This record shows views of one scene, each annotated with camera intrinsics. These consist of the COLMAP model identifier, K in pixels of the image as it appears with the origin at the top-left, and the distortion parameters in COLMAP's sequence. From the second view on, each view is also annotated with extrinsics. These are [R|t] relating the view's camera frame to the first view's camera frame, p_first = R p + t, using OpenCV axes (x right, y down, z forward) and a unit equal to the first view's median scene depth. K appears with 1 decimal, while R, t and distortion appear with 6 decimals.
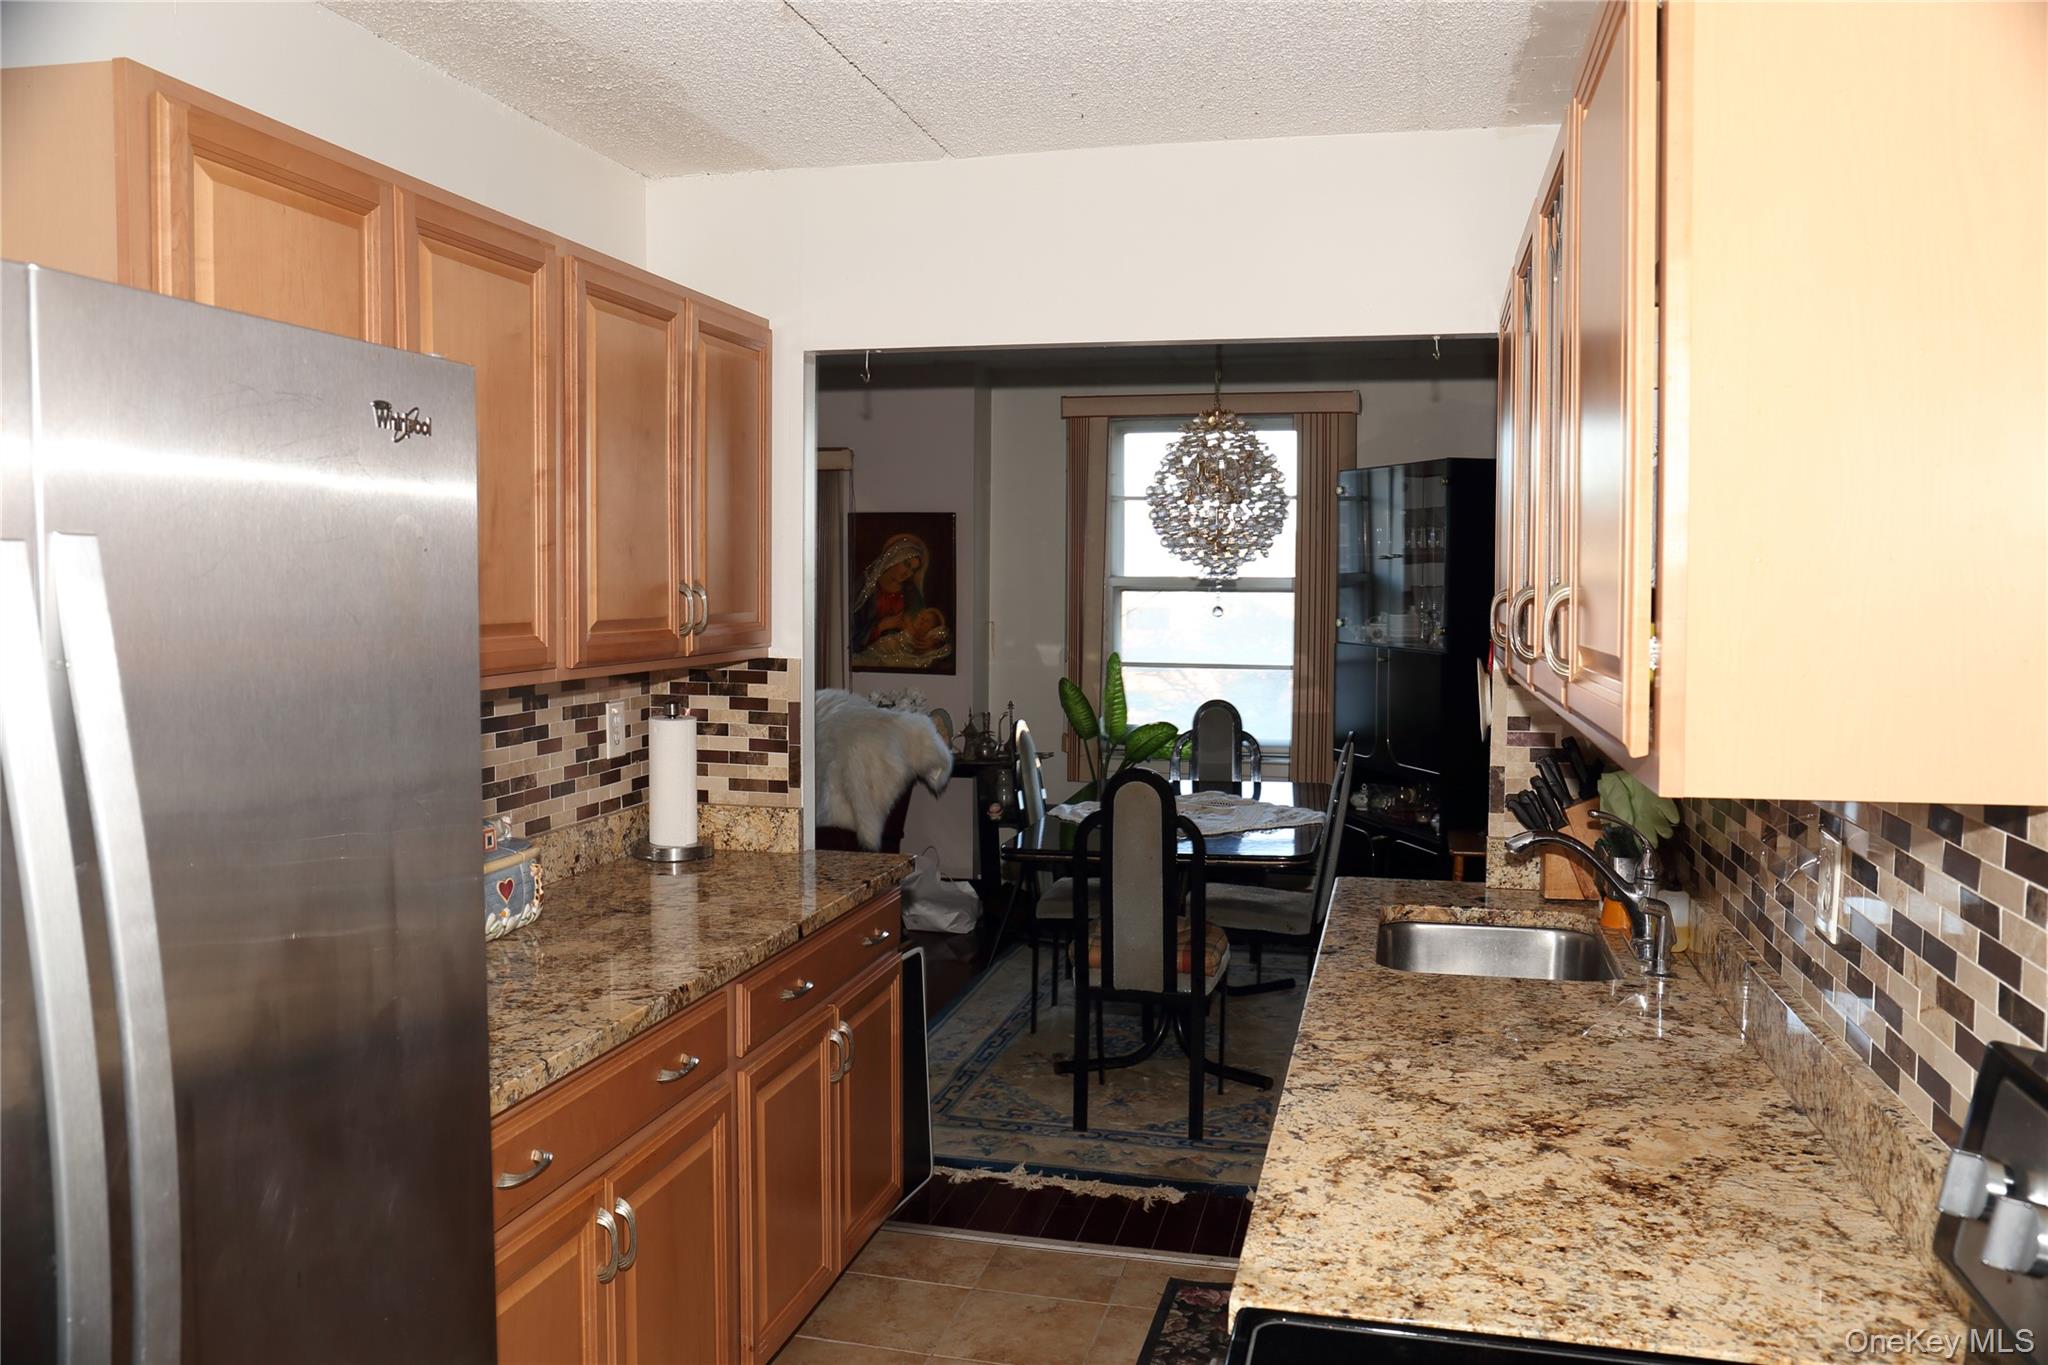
lens RADIAL K [[1539.7, 0, 1034.5], [0, 1539.7, 668.4], [0, 0, 1]] dist [-0.088118, 0.094054]
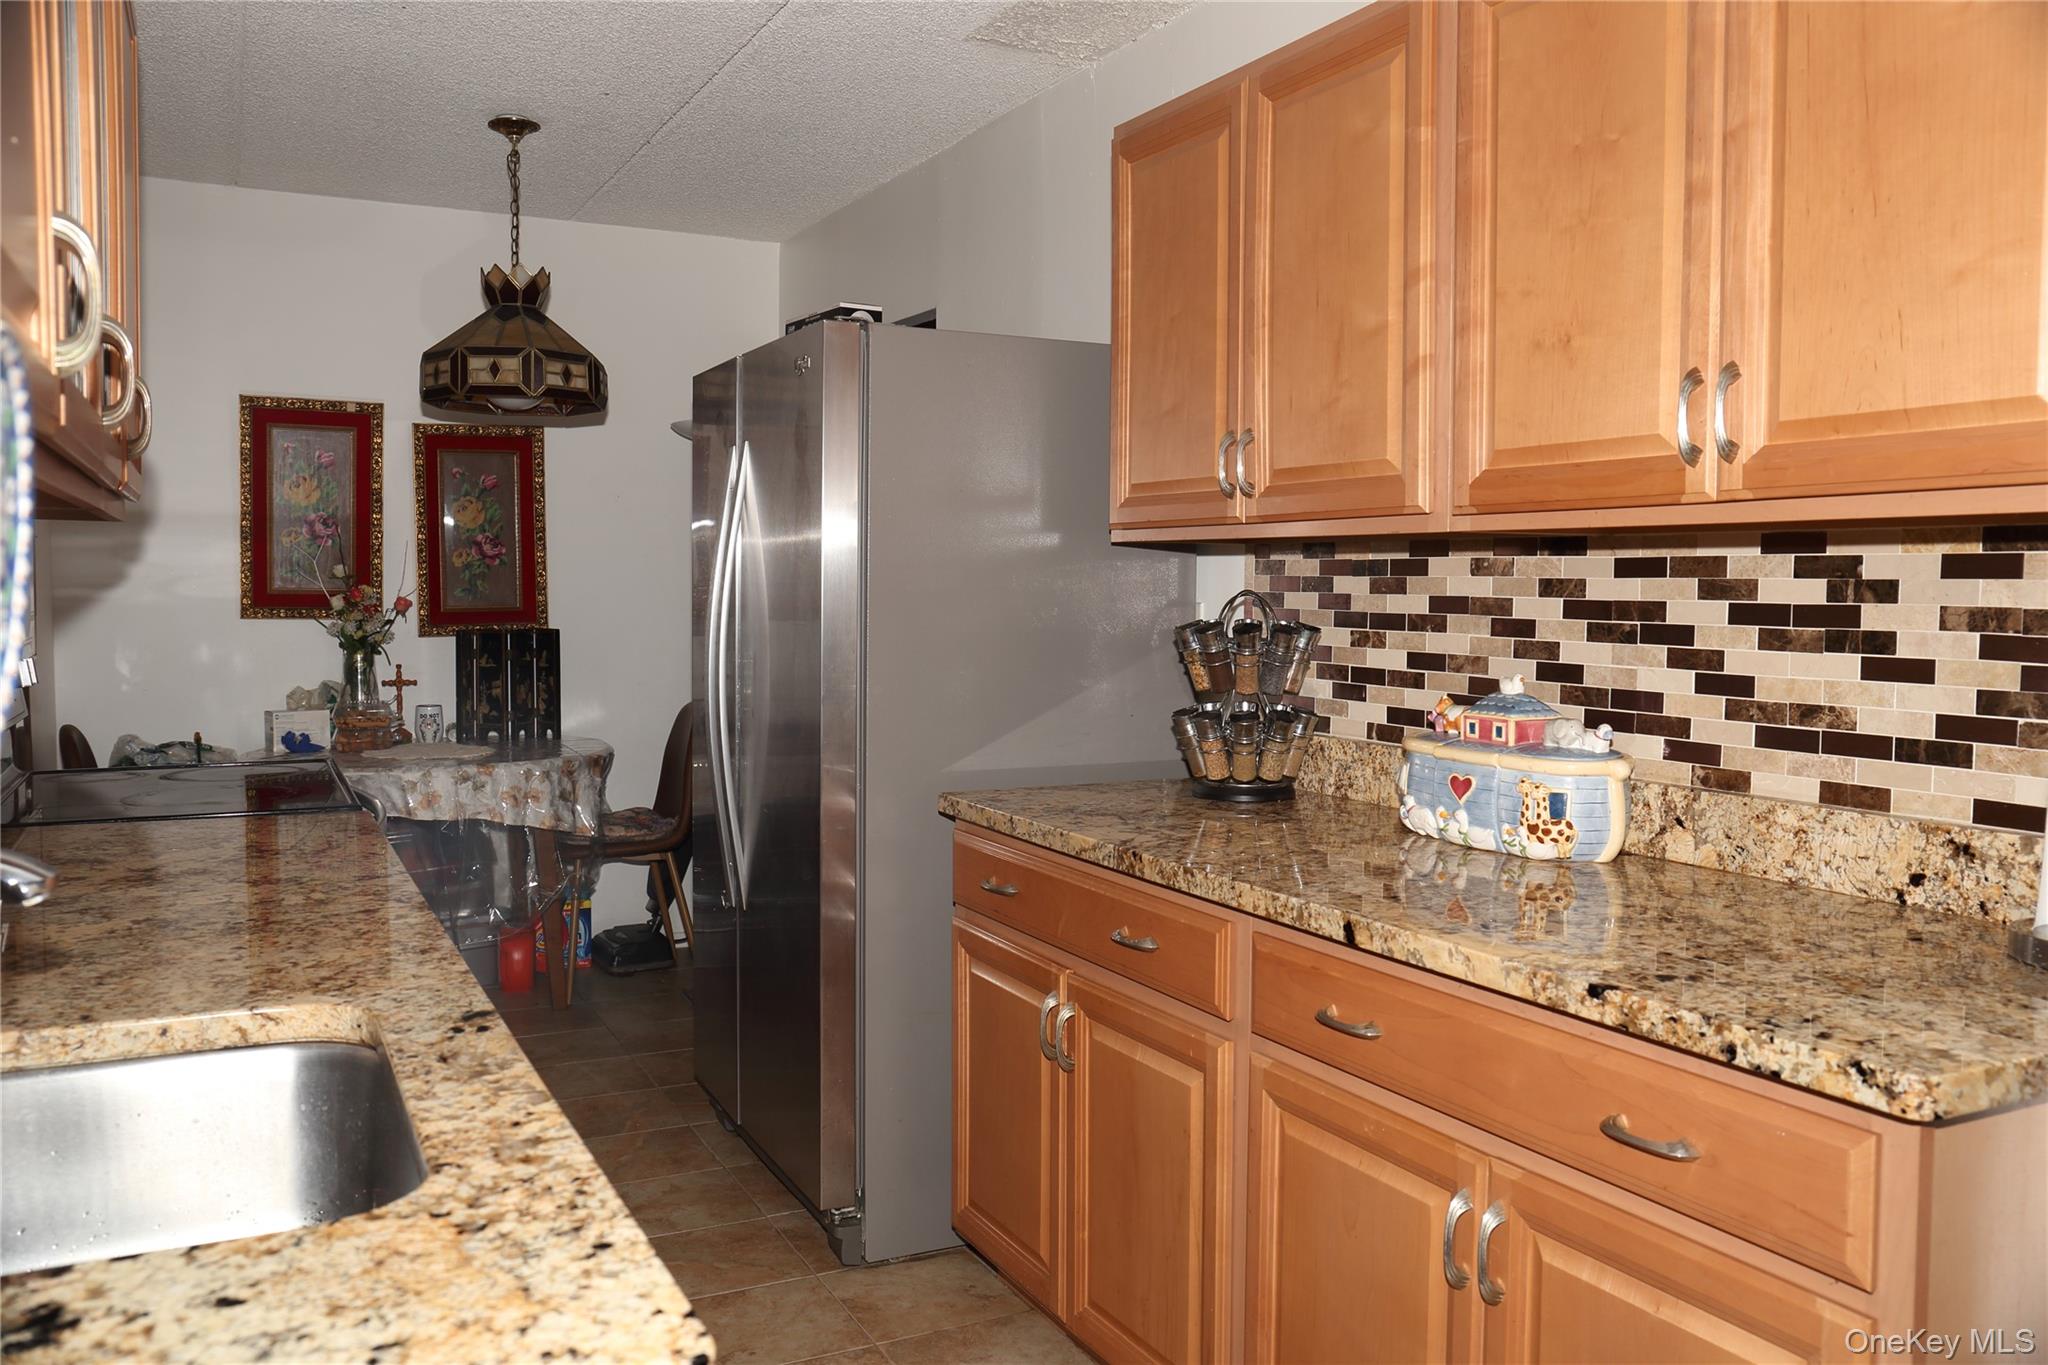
lens RADIAL K [[1626.8, 0, 1024.0], [0, 1626.8, 682.5], [0, 0, 1]] dist [-0.012366, -0.005617]
pose [[-0.764536, 0.028386, -0.643956, 0.334465], [-0.047530, 0.993828, 0.100238, 0.009821], [0.642826, 0.107242, -0.758468, 1.261572]]
